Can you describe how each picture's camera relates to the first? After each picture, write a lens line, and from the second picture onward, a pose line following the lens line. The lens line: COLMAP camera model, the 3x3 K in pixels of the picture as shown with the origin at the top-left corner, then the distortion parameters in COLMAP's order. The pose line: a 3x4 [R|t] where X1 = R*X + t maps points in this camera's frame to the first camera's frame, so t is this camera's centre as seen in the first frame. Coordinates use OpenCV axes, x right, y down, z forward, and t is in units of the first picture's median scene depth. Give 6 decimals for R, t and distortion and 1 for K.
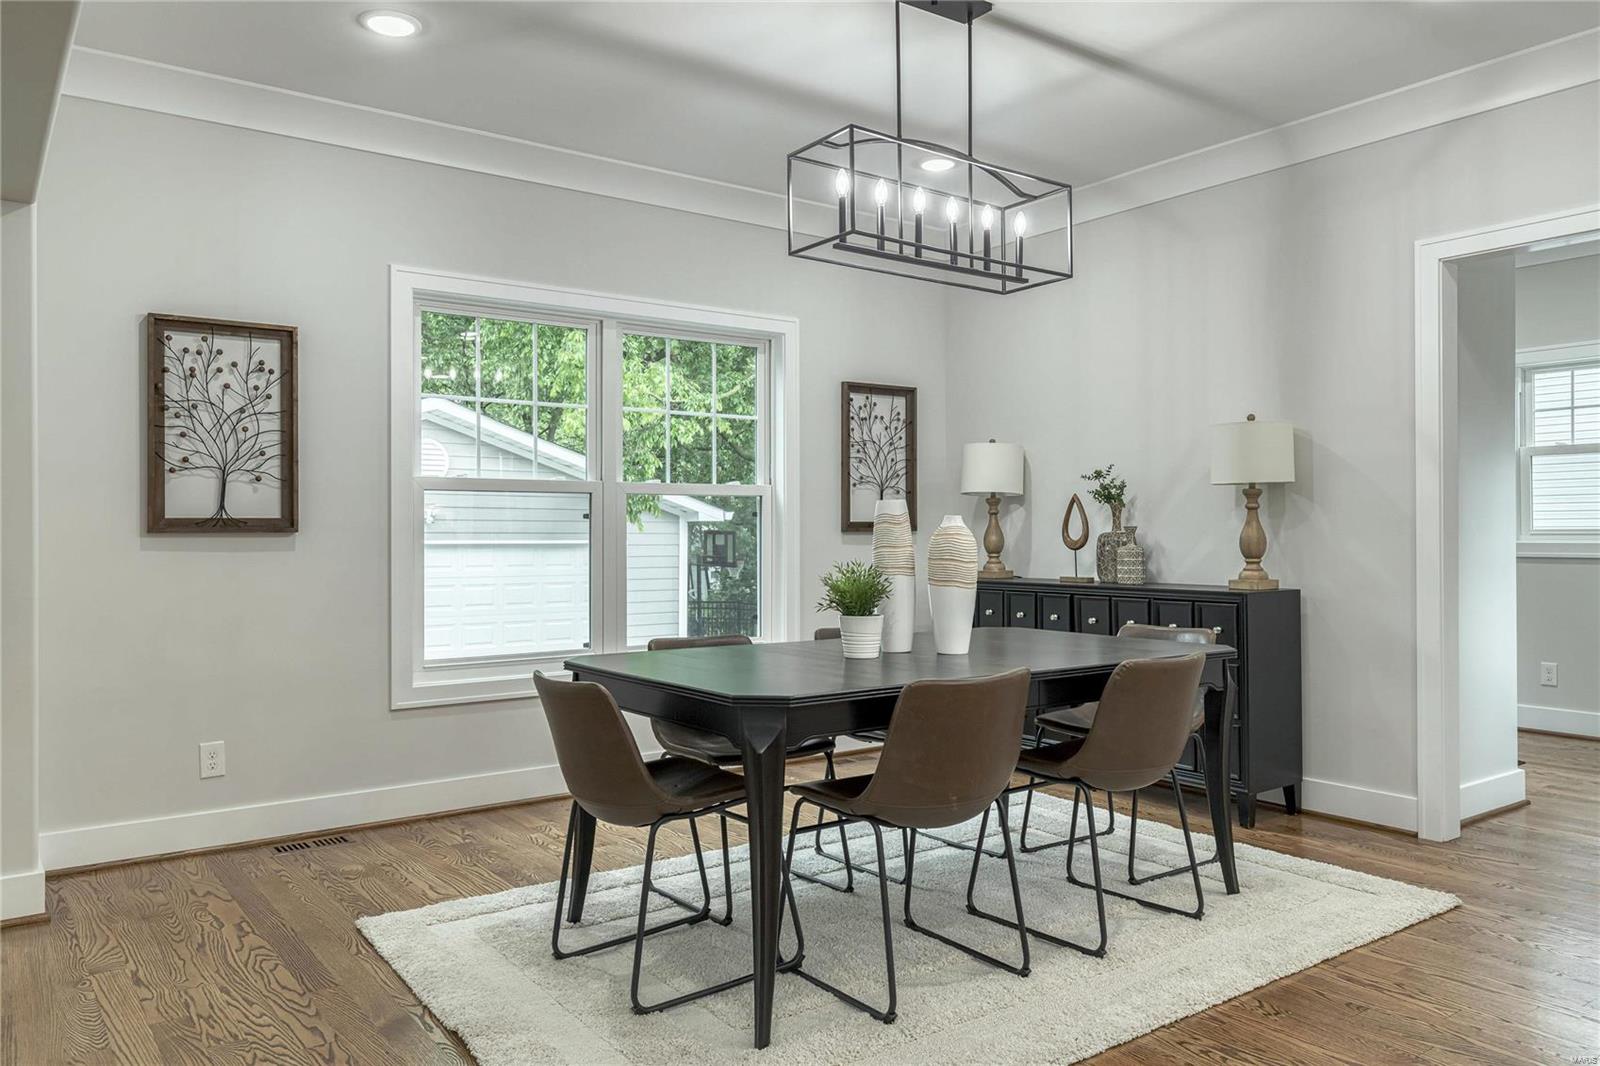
lens RADIAL K [[1137.2, 0, 800.0], [0, 1137.2, 533.0], [0, 0, 1]] dist [-0.004304, -0.000775]
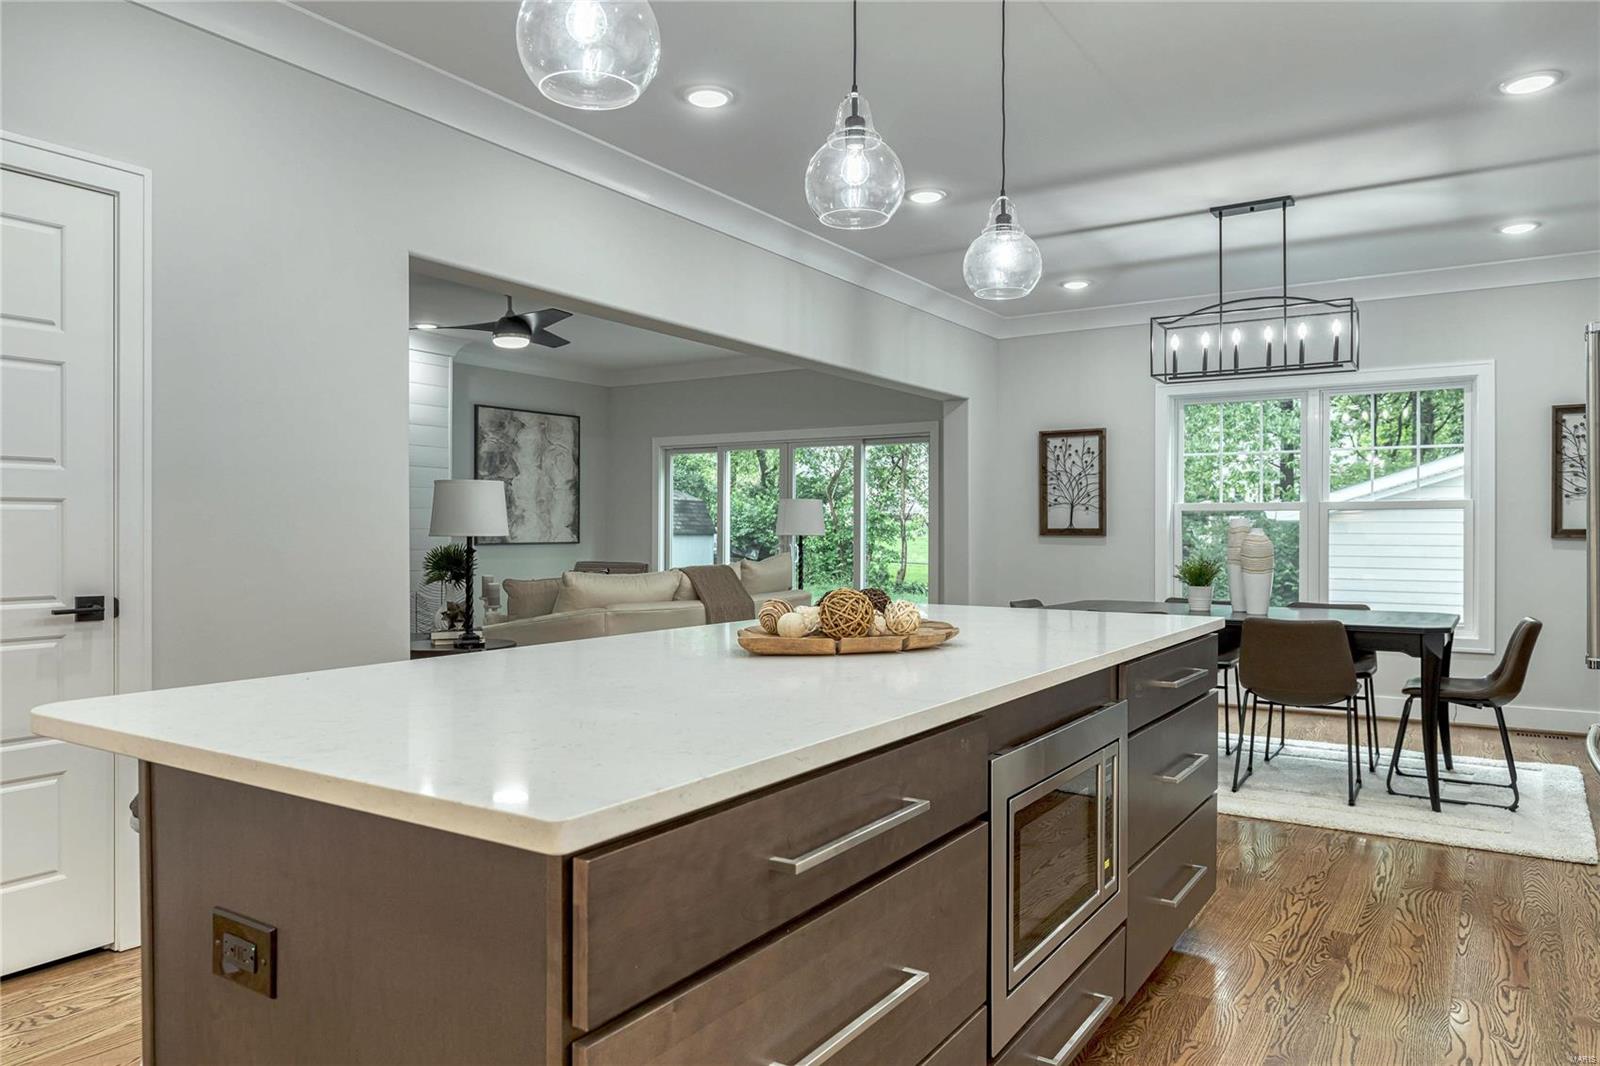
lens RADIAL K [[1078.5, 0, 805.3], [0, 1078.5, 512.5], [0, 0, 1]] dist [-0.001418, 0.001297]
pose [[0.353245, -0.014180, -0.935423, 1.065198], [-0.004598, 0.999847, -0.016893, -0.006786], [0.935520, 0.010268, 0.353125, -0.105597]]
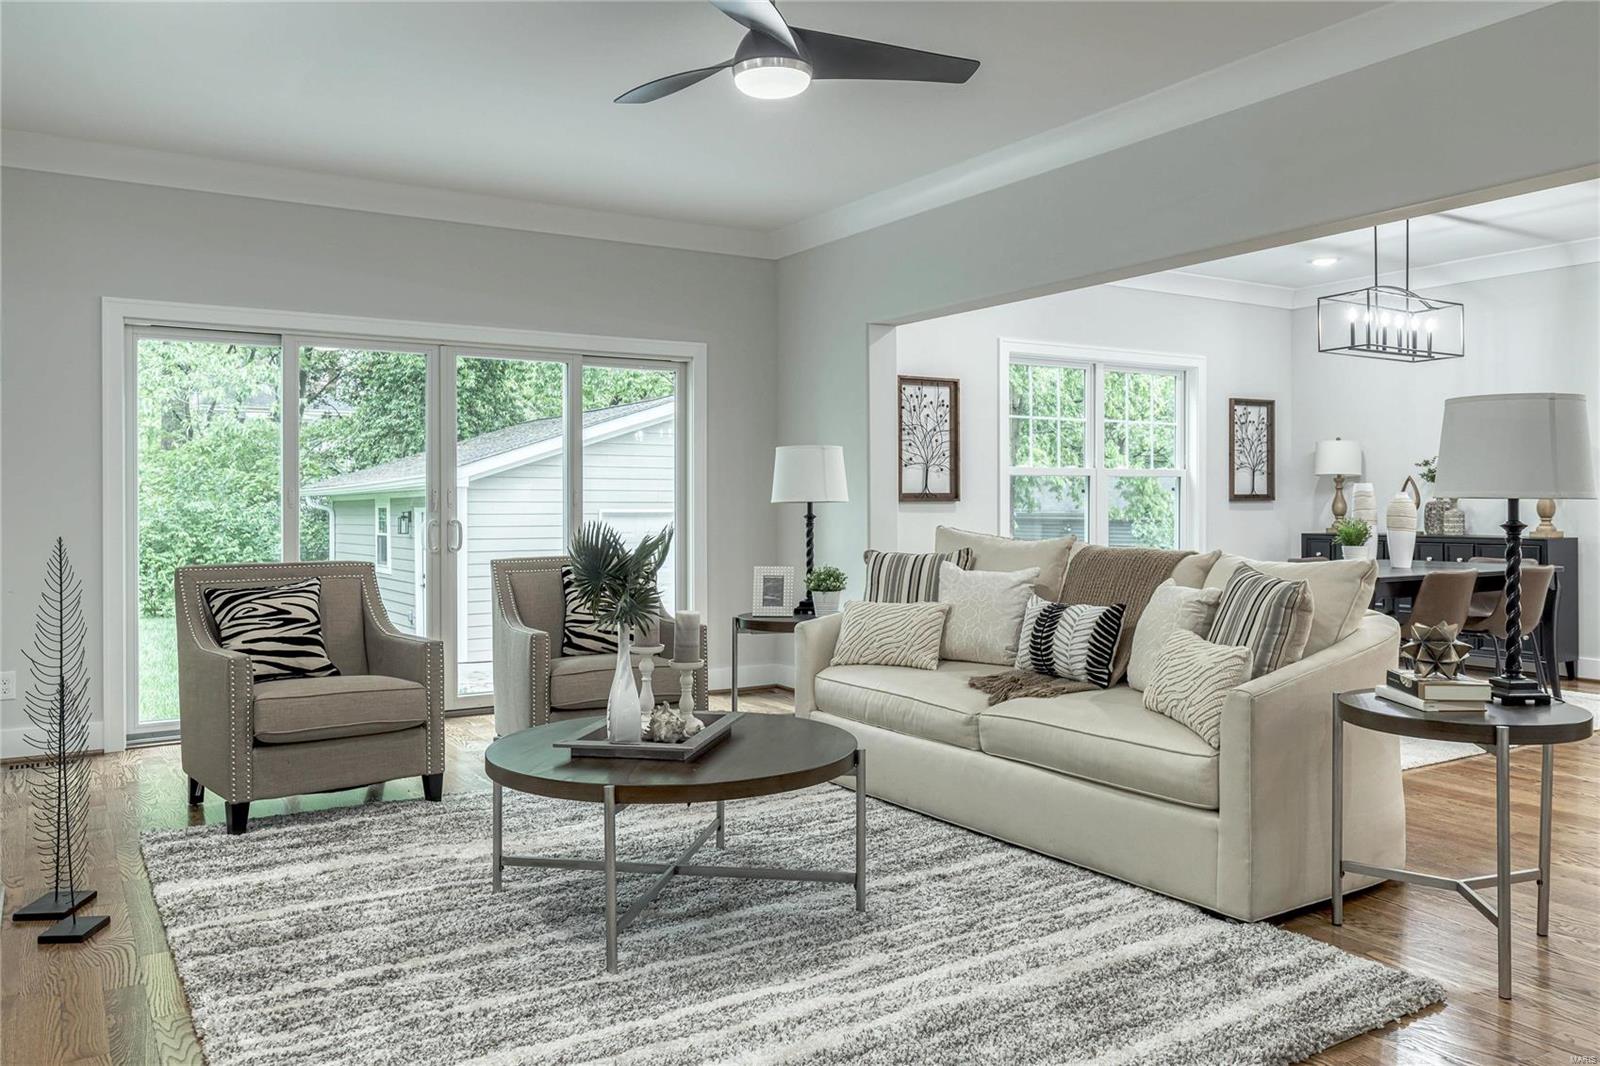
lens RADIAL K [[1207.0, 0, 798.3], [0, 1207.0, 511.8], [0, 0, 1]] dist [-0.000439, 0.002175]
pose [[0.997375, 0.001079, -0.072404, -0.549433], [-0.000487, 0.999966, 0.008199, 0.000501], [0.072410, -0.008142, 0.997342, -0.795918]]
